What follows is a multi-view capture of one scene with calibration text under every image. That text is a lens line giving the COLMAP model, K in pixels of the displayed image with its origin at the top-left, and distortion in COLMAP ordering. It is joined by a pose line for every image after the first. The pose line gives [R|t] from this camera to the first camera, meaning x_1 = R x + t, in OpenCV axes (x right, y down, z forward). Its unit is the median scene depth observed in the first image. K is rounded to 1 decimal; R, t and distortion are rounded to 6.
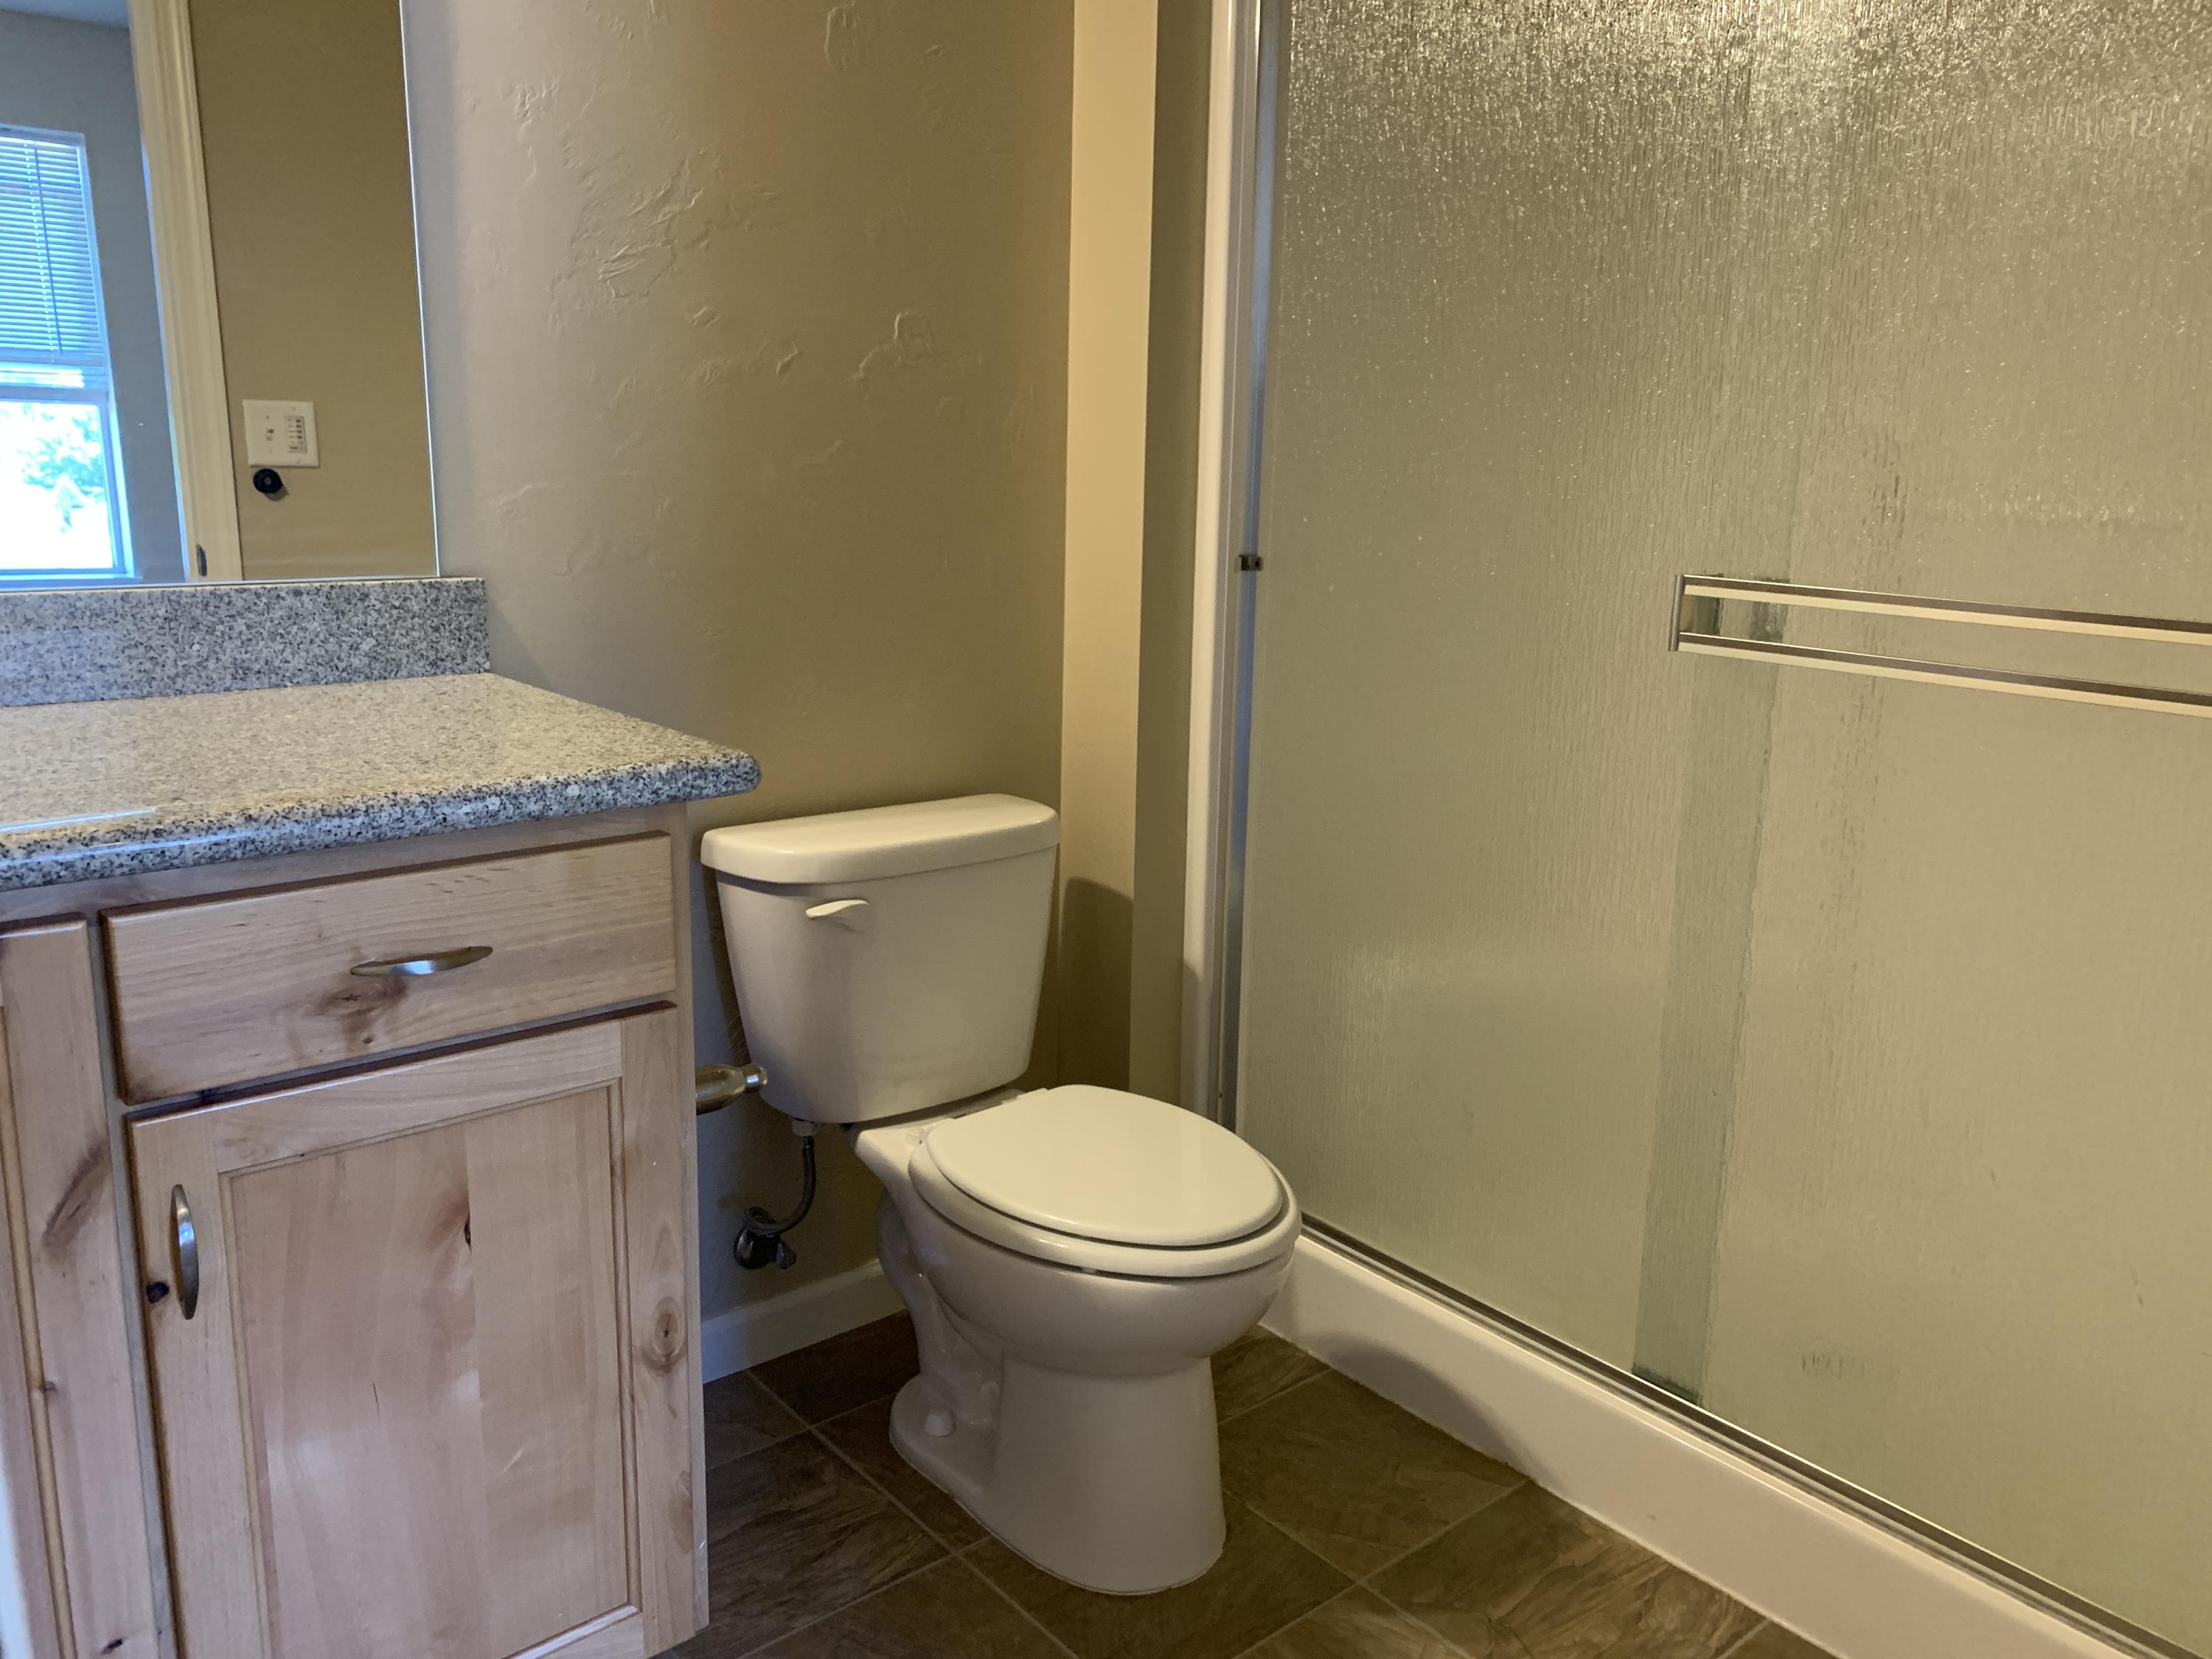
lens RADIAL K [[1683.9, 0, 1103.7], [0, 1683.9, 822.9], [0, 0, 1]] dist [-0.001056, -0.017772]
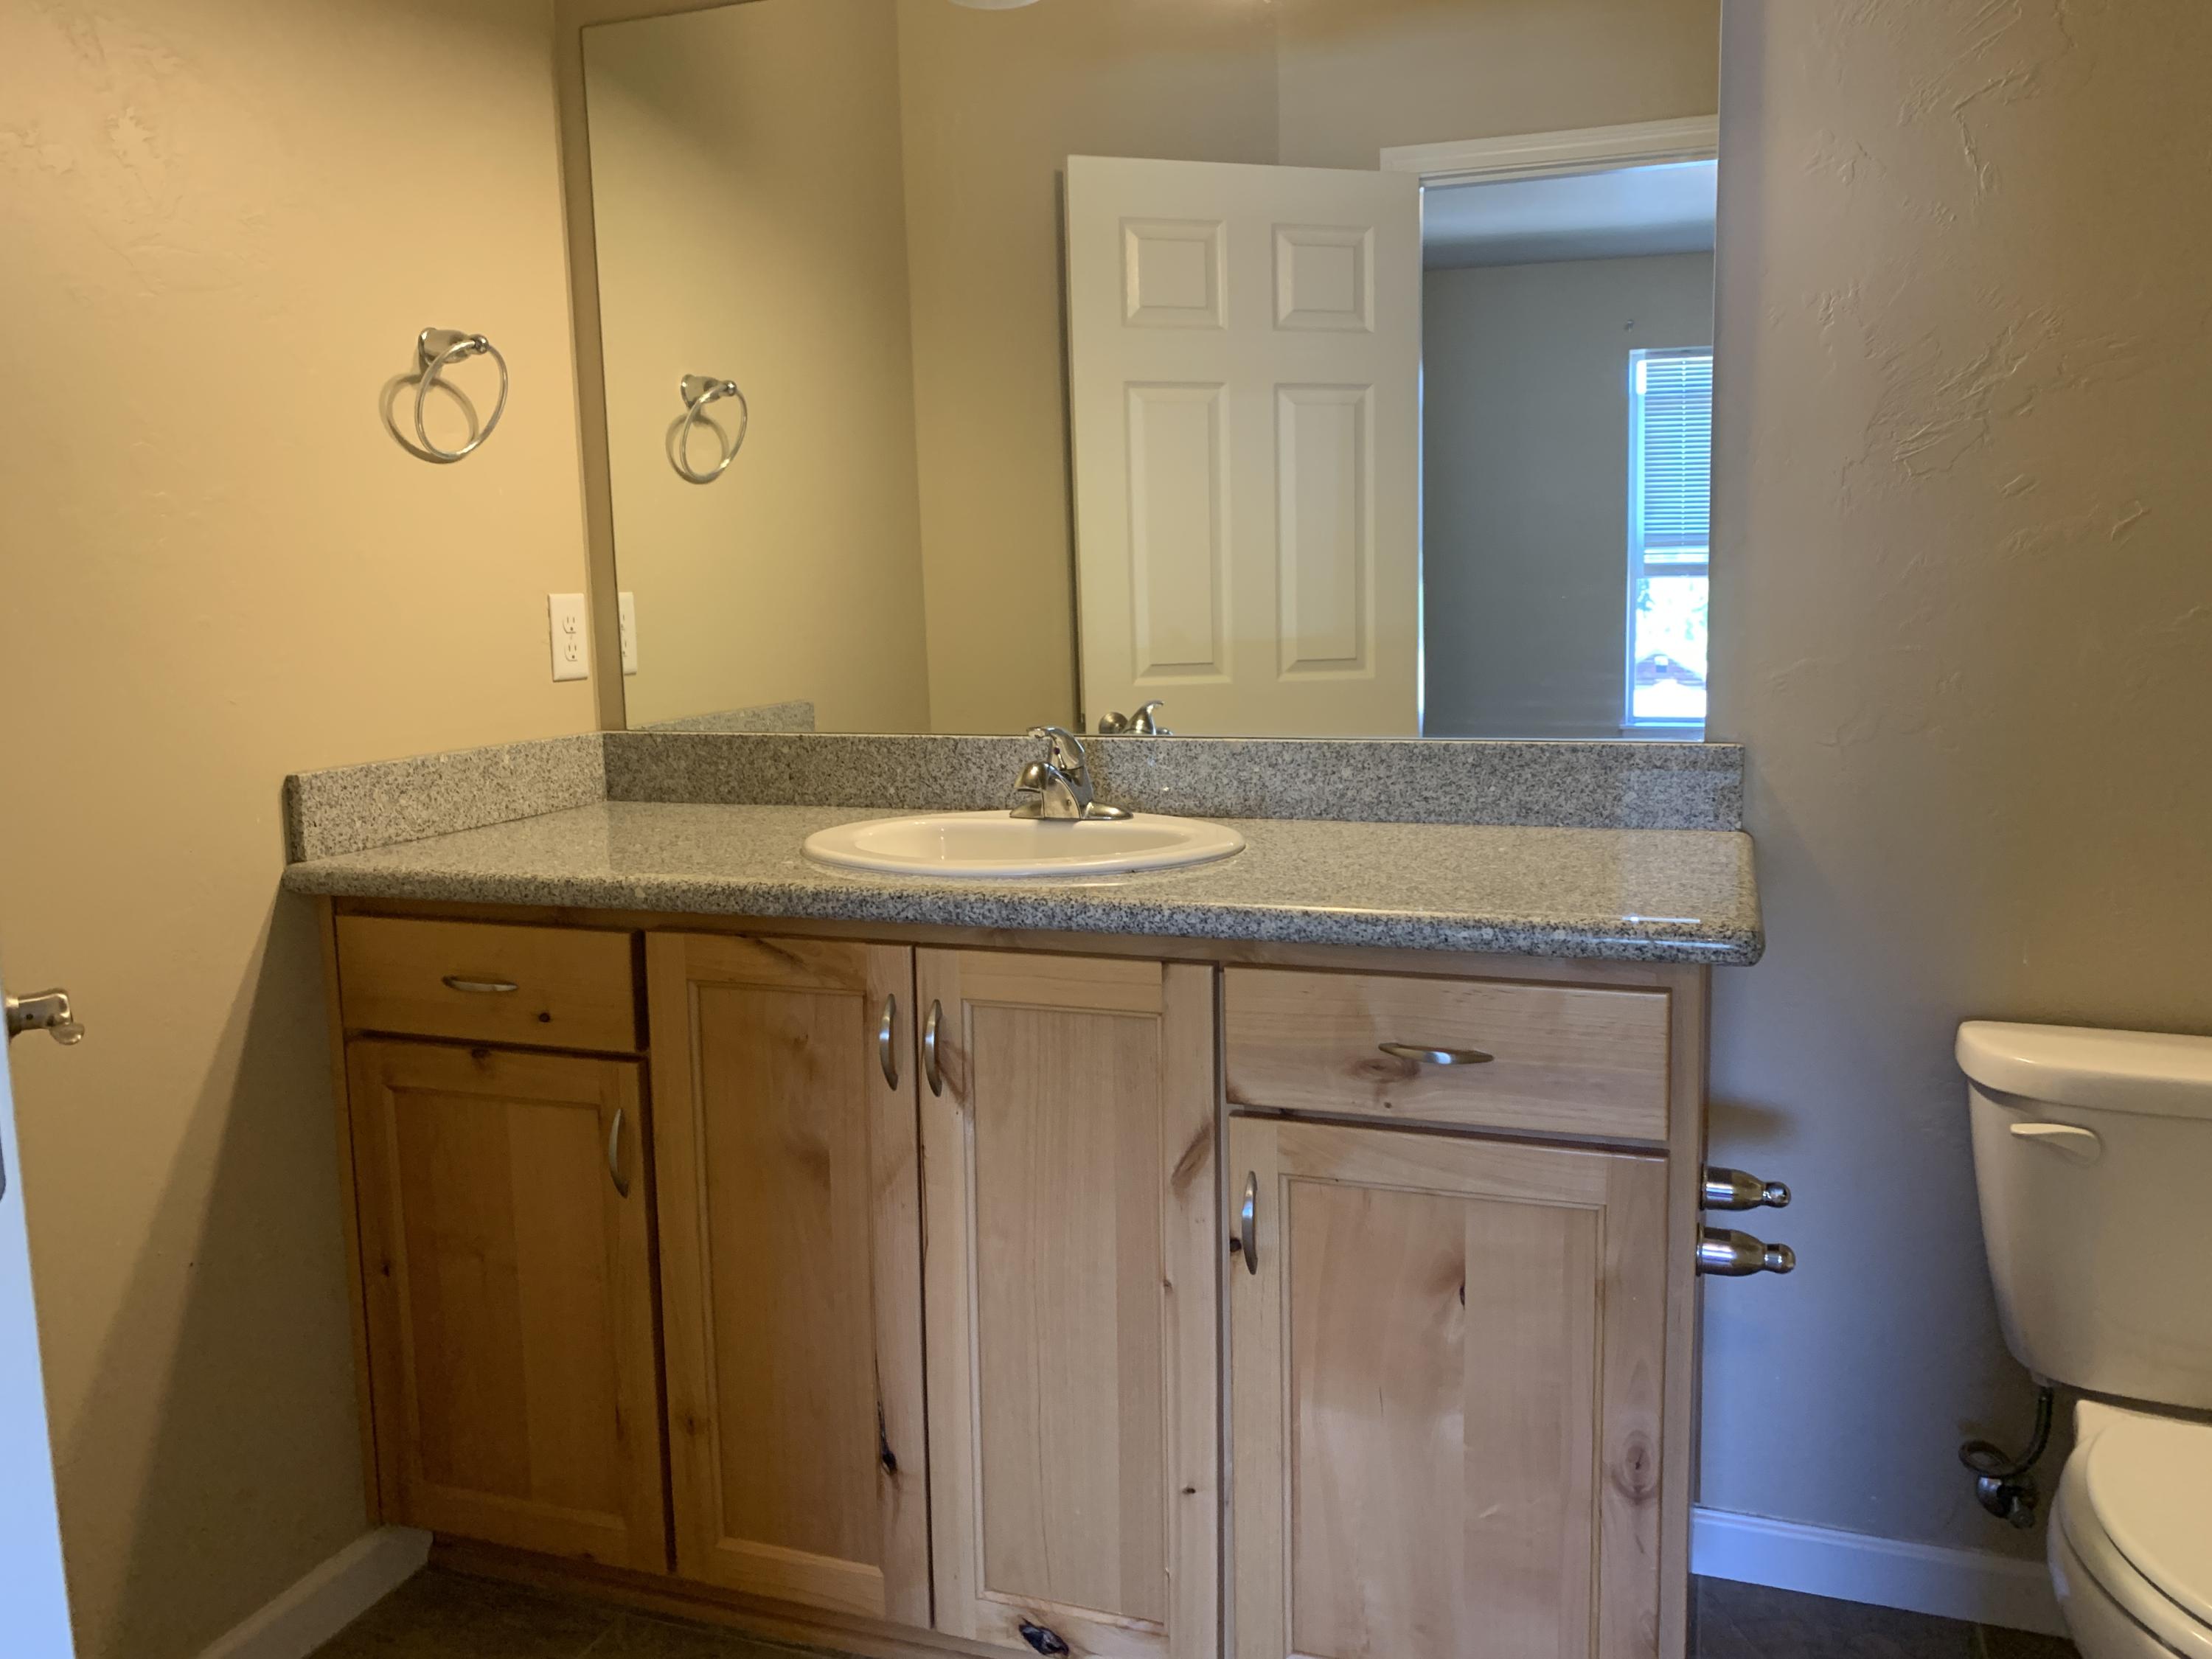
lens RADIAL K [[1683.9, 0, 1105.5], [0, 1683.9, 823.8], [0, 0, 1]] dist [-0.001056, -0.017772]
pose [[0.490319, 0.087333, -0.867157, 0.454813], [-0.161502, 0.986839, 0.008068, -0.046369], [0.856449, 0.136091, 0.497970, 0.142941]]
